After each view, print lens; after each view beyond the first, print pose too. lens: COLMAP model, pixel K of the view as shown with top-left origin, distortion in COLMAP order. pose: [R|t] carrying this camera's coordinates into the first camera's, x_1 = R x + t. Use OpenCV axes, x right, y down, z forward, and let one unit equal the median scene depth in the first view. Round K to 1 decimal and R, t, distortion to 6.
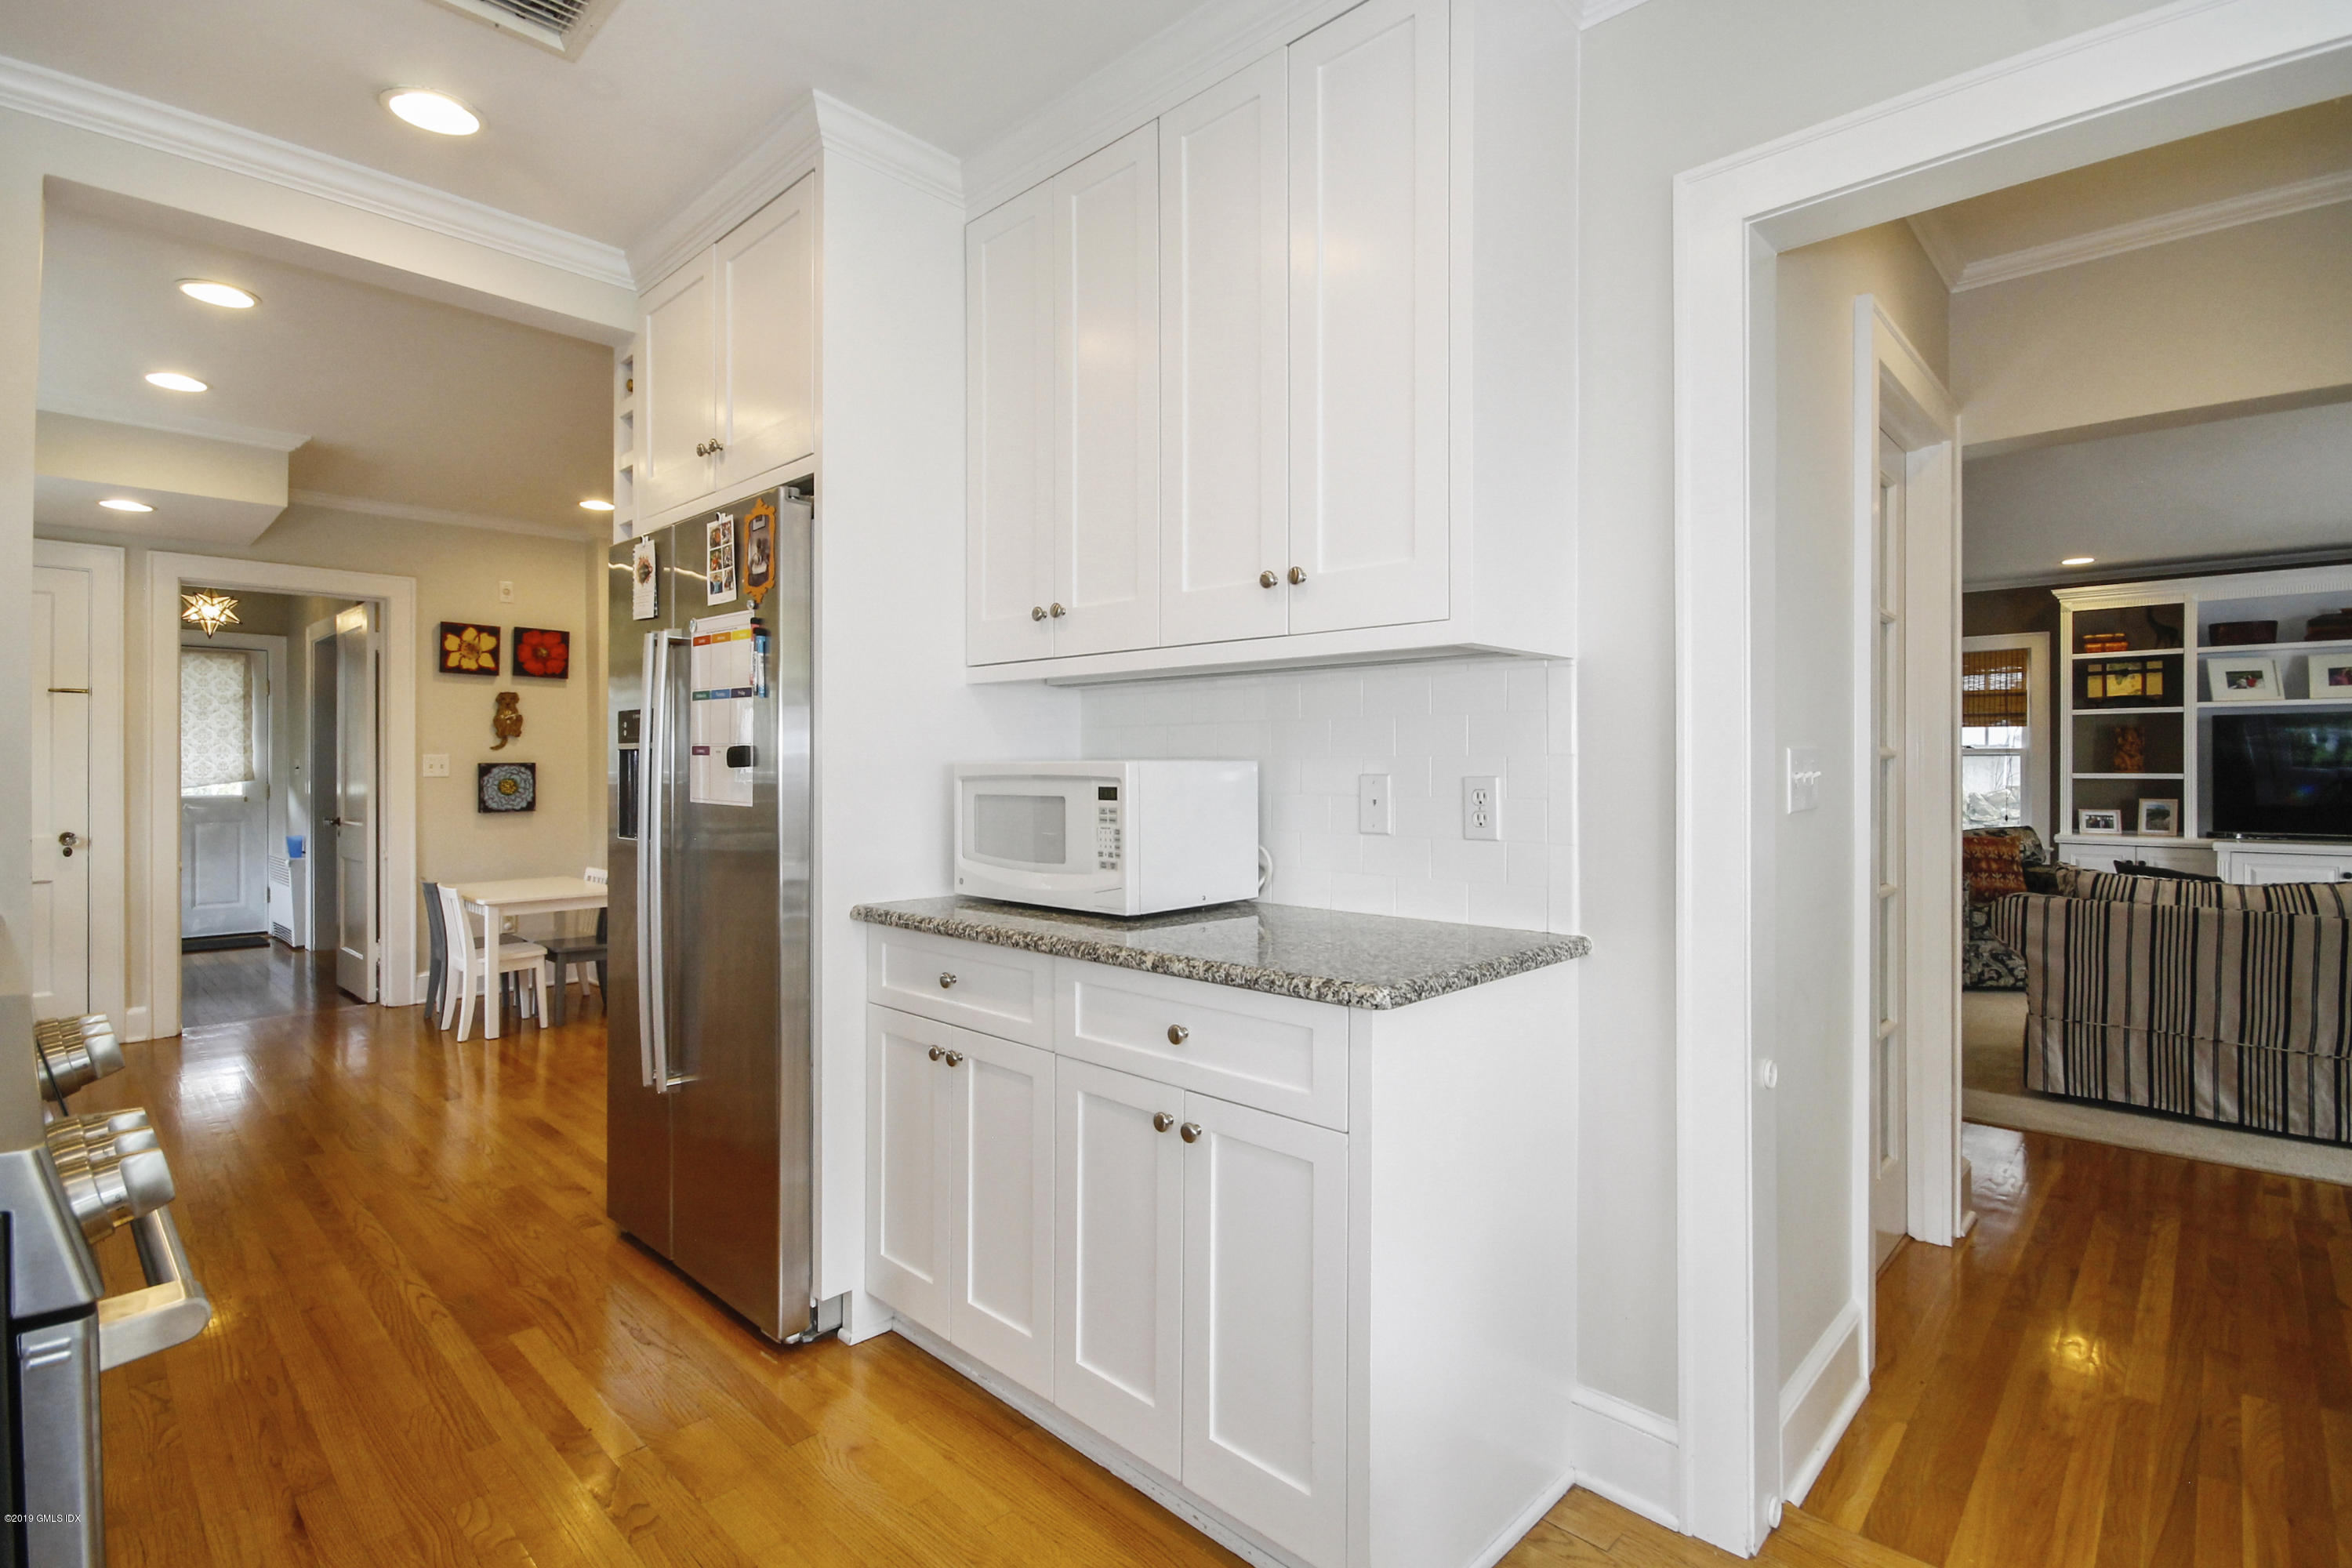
lens RADIAL K [[1129.1, 0, 1180.6], [0, 1129.1, 774.9], [0, 0, 1]] dist [-0.002174, -0.000408]
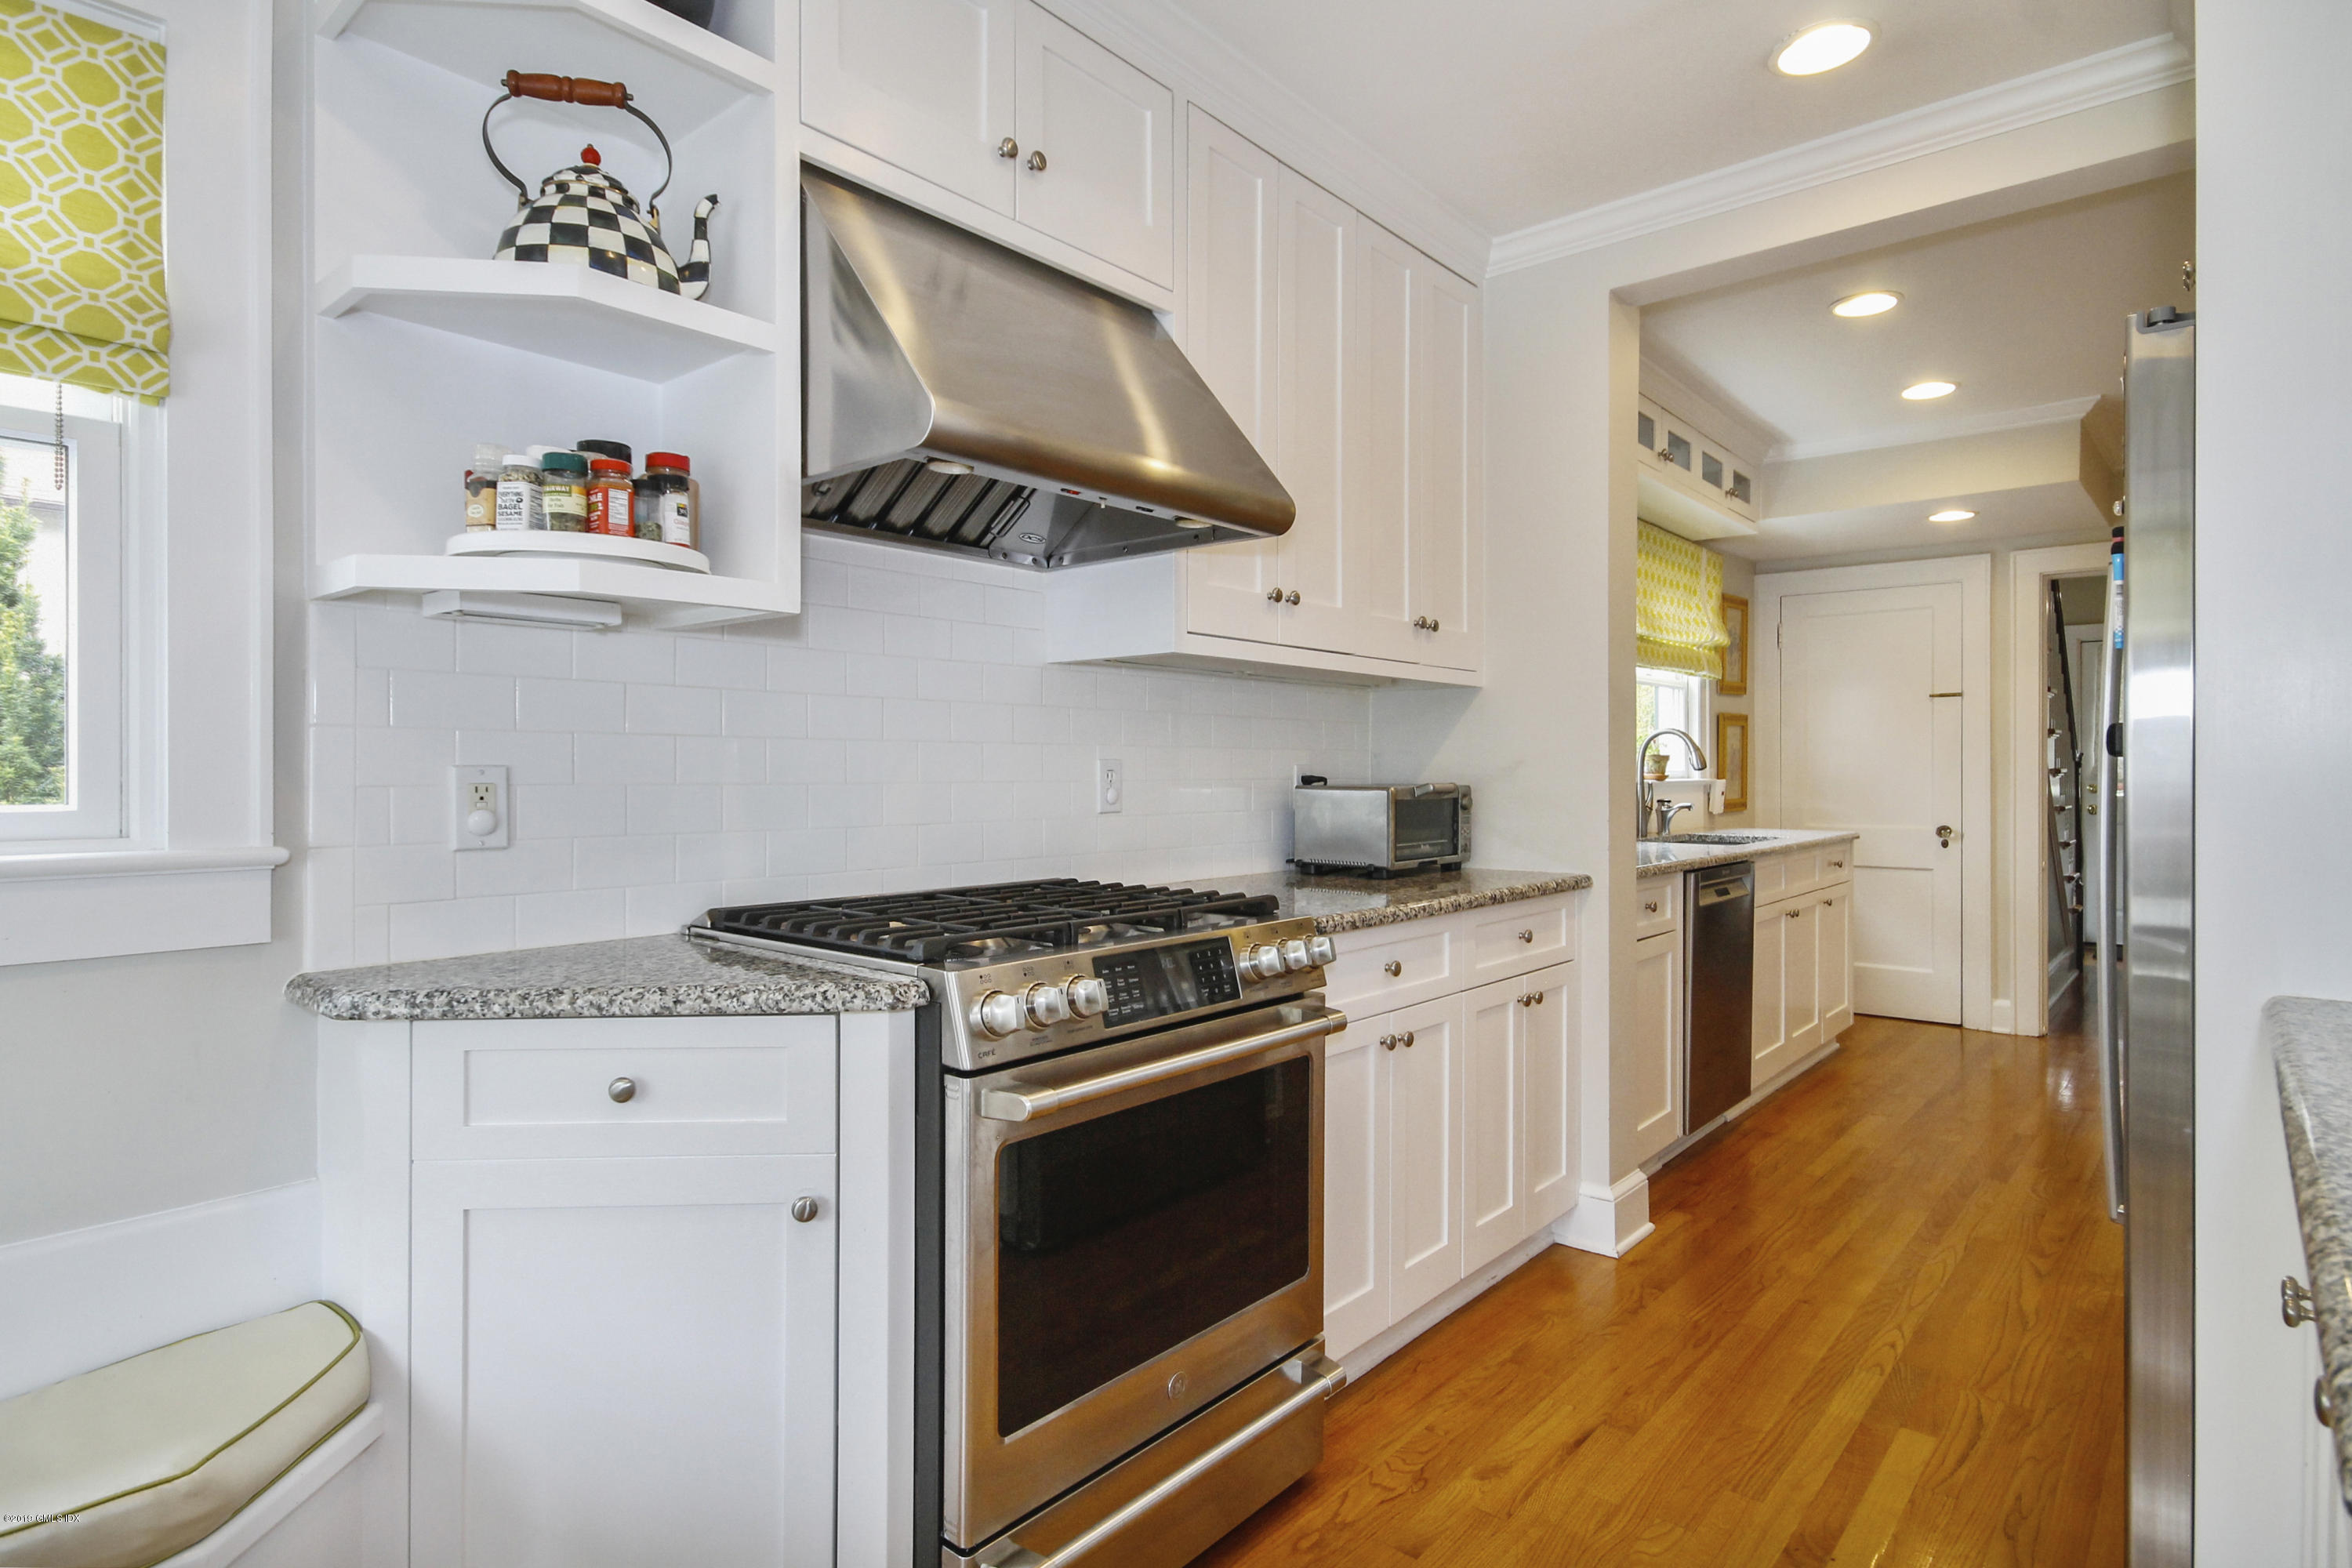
lens RADIAL K [[1209.0, 0, 1176.4], [0, 1209.0, 783.6], [0, 0, 1]] dist [0.002255, 0.000689]
pose [[0.046115, 0.010917, -0.998876, 0.259872], [-0.005176, 0.999929, 0.010689, 0.003284], [0.998923, 0.004677, 0.046168, 0.367610]]
